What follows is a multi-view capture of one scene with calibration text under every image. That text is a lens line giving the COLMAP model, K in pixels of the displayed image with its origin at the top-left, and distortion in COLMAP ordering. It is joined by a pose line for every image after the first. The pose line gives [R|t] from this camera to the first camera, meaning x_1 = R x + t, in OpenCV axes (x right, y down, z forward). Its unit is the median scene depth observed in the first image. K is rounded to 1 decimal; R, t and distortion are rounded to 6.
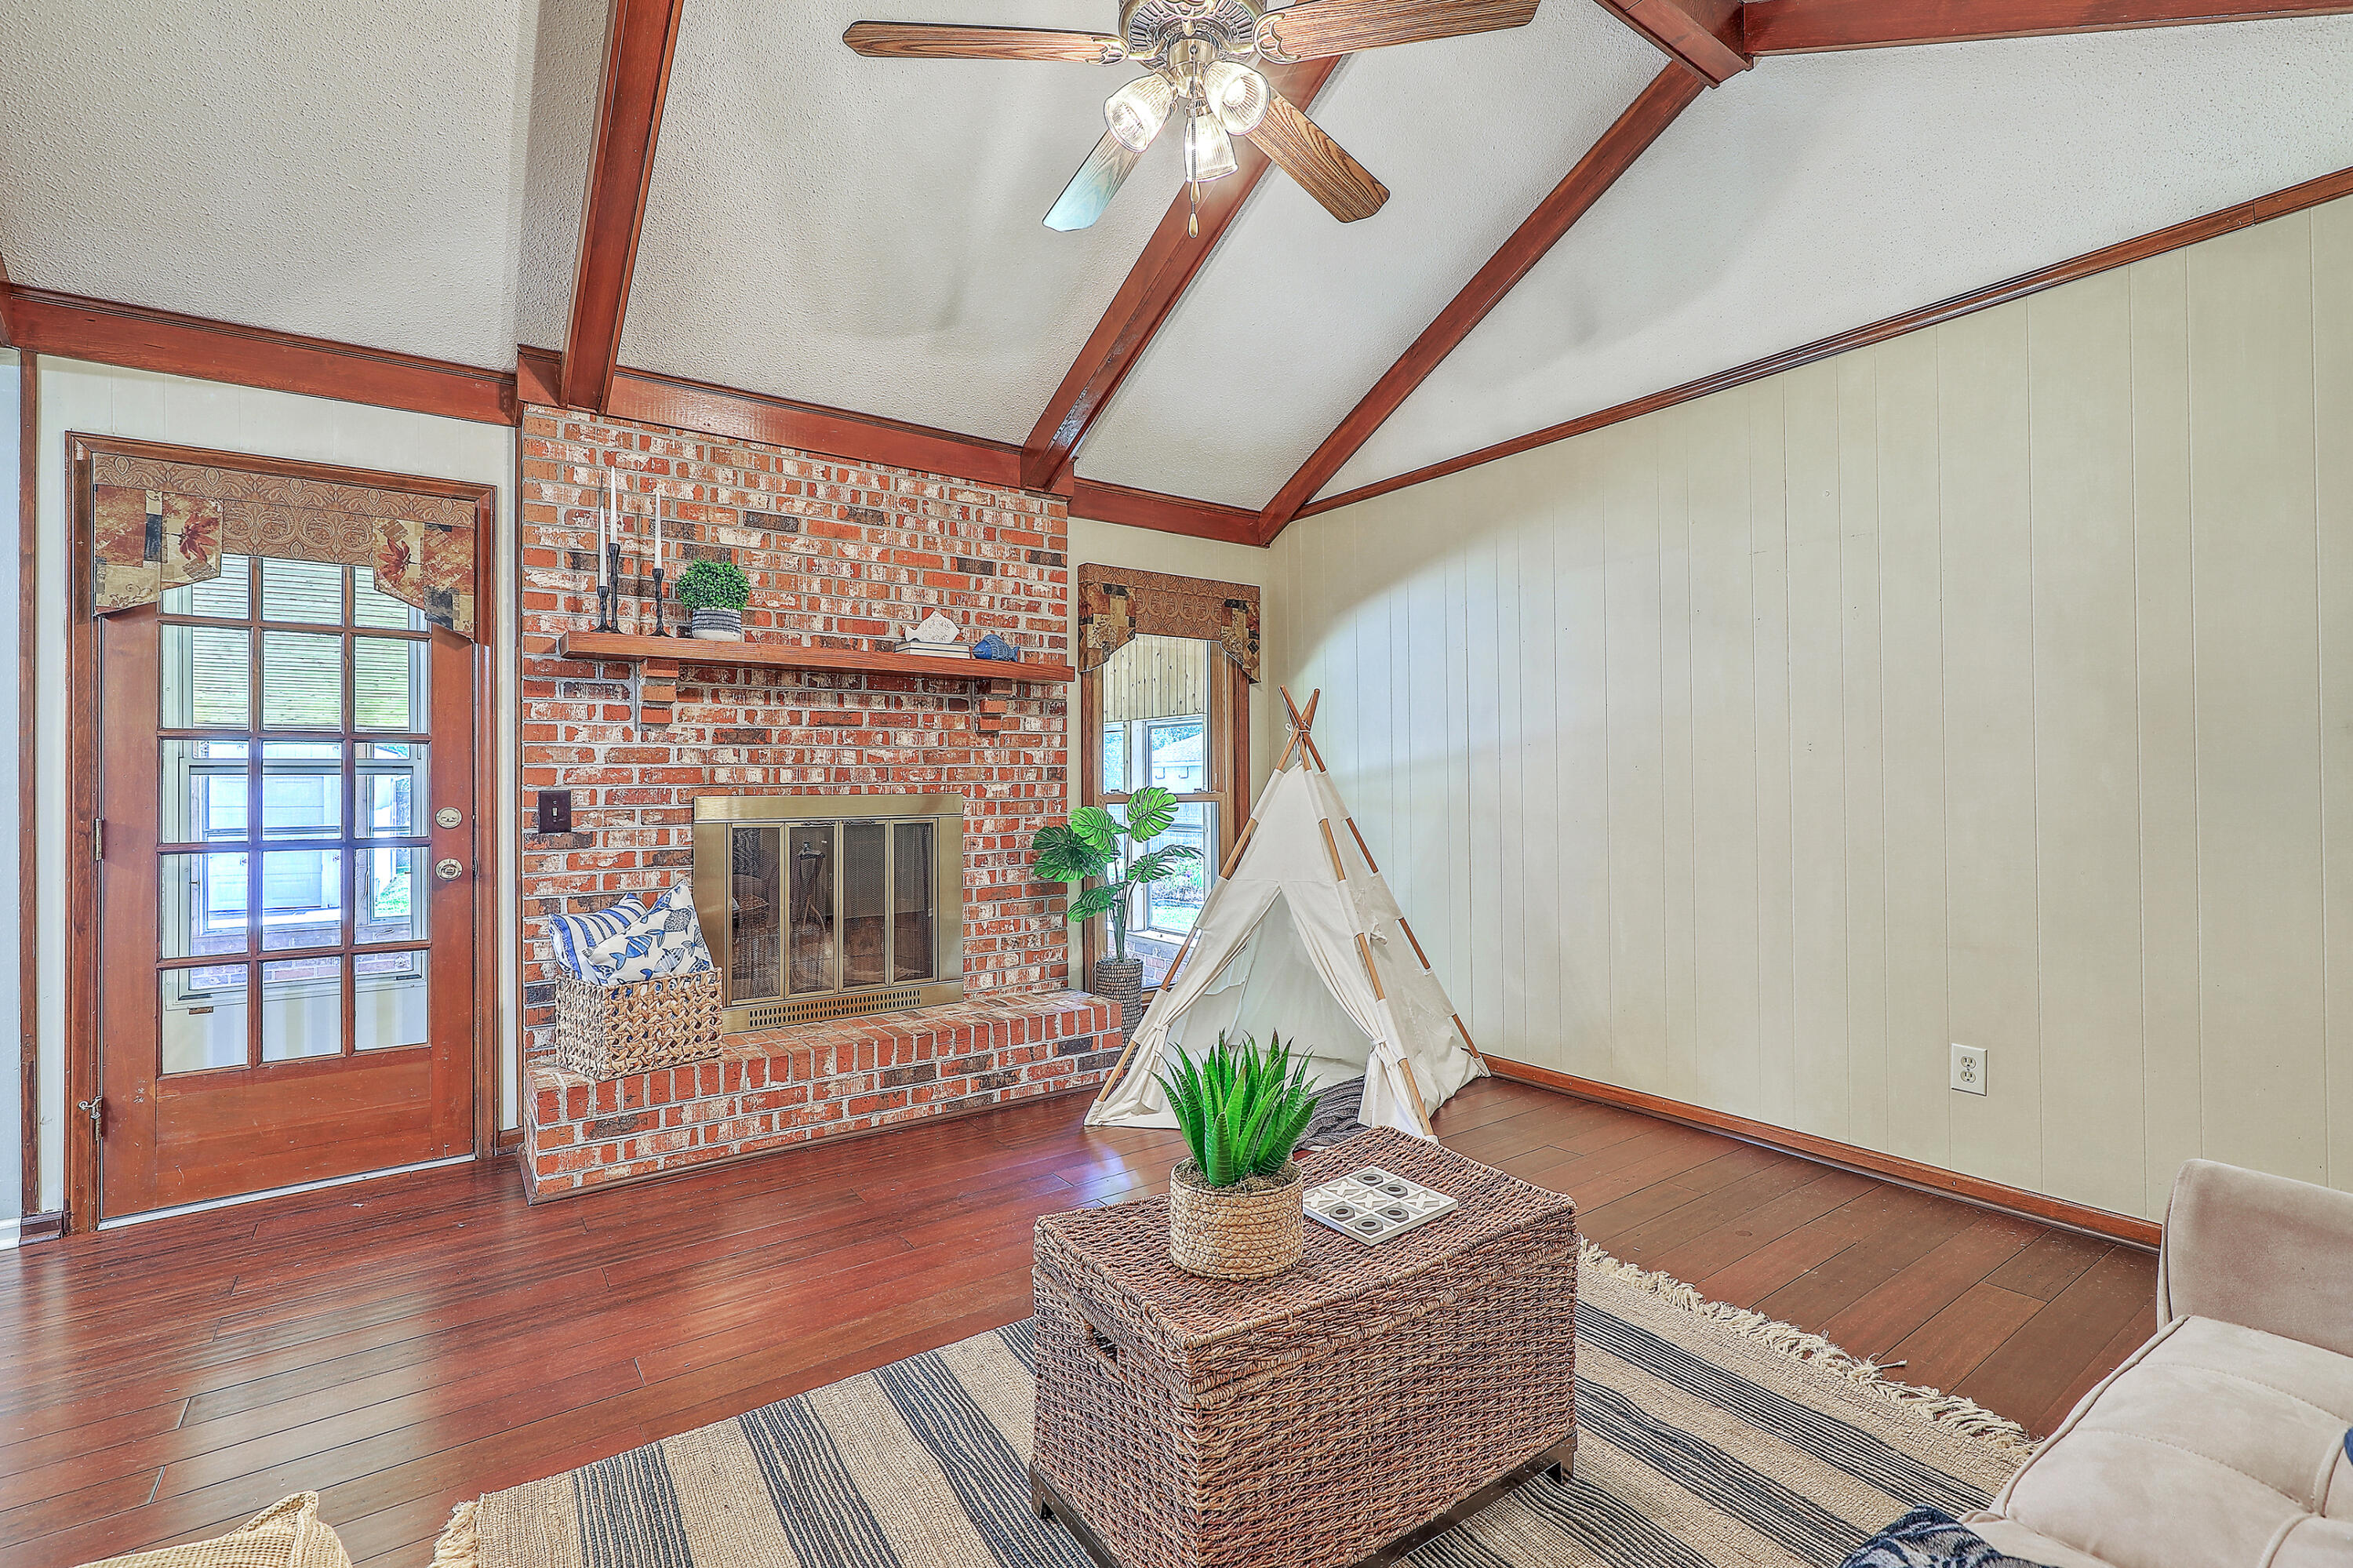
lens RADIAL K [[1051.3, 0, 1191.7], [0, 1051.3, 779.0], [0, 0, 1]] dist [-0.000584, -0.000128]
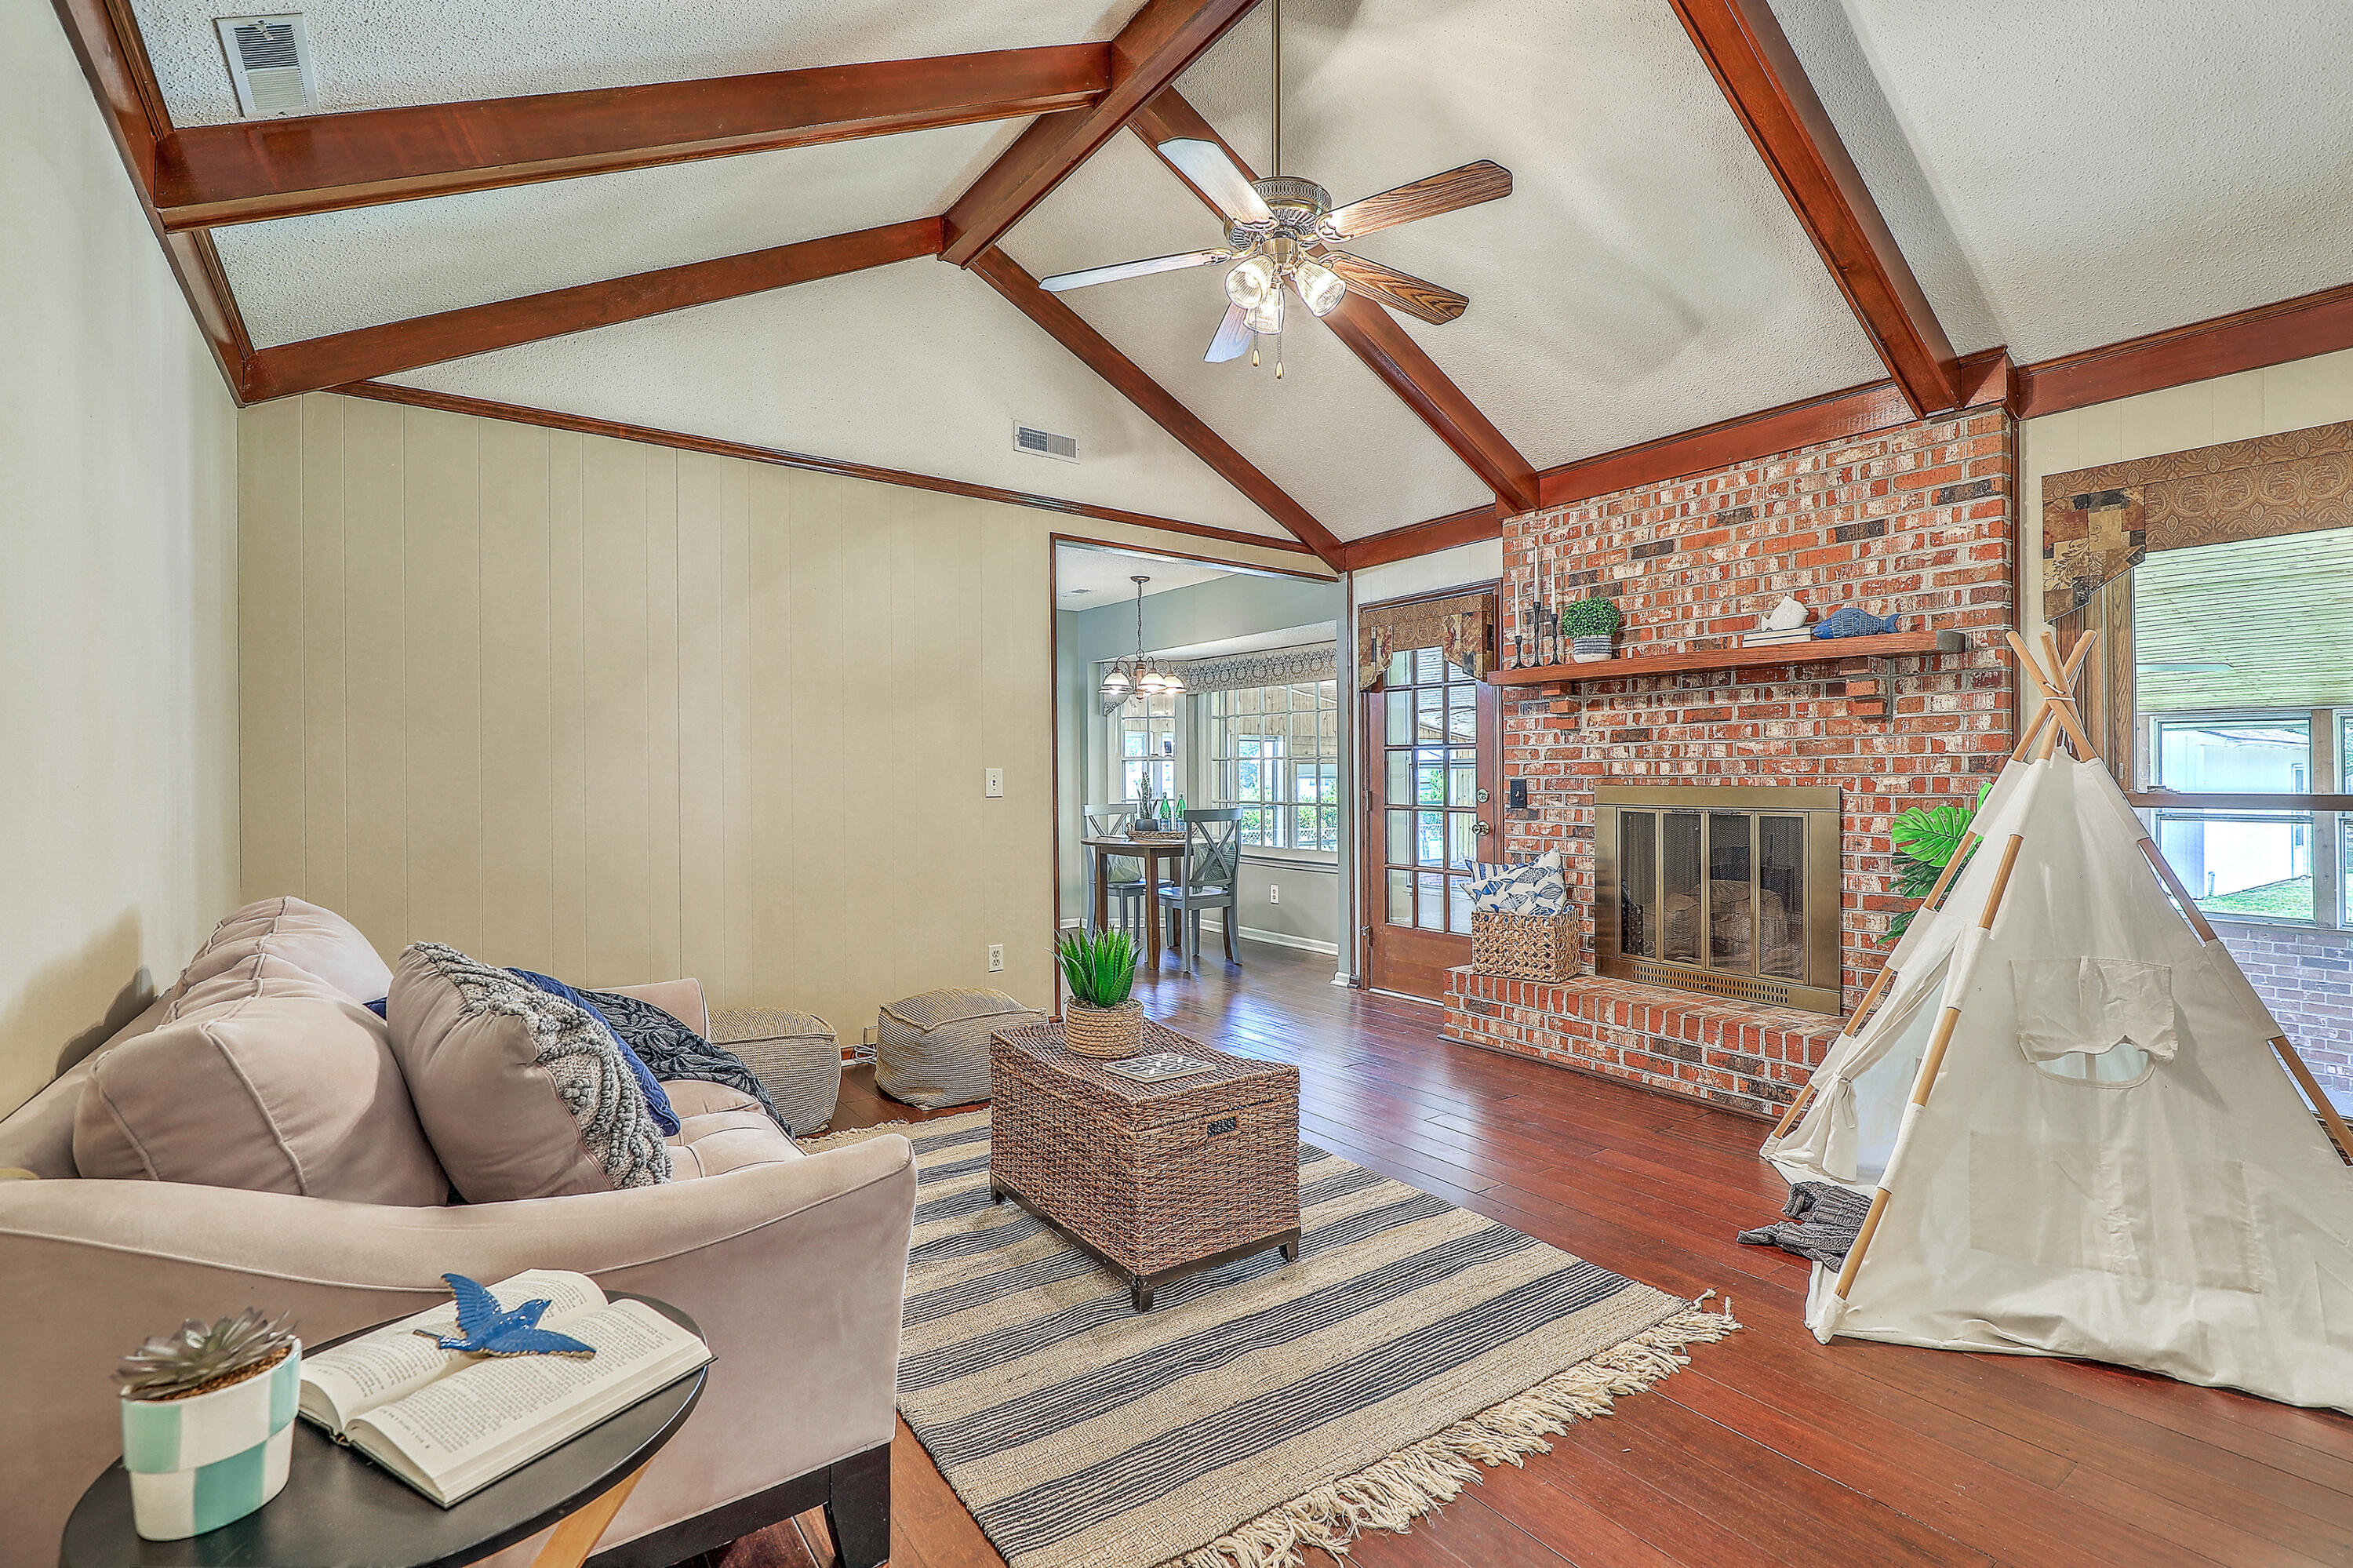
lens RADIAL K [[1051.3, 0, 1191.7], [0, 1051.3, 779.0], [0, 0, 1]] dist [-0.000584, -0.000128]
pose [[0.010869, 0.010057, -0.999890, 0.743630], [0.004423, 0.999939, 0.010105, -0.005228], [0.999931, -0.004533, 0.010824, 0.469573]]
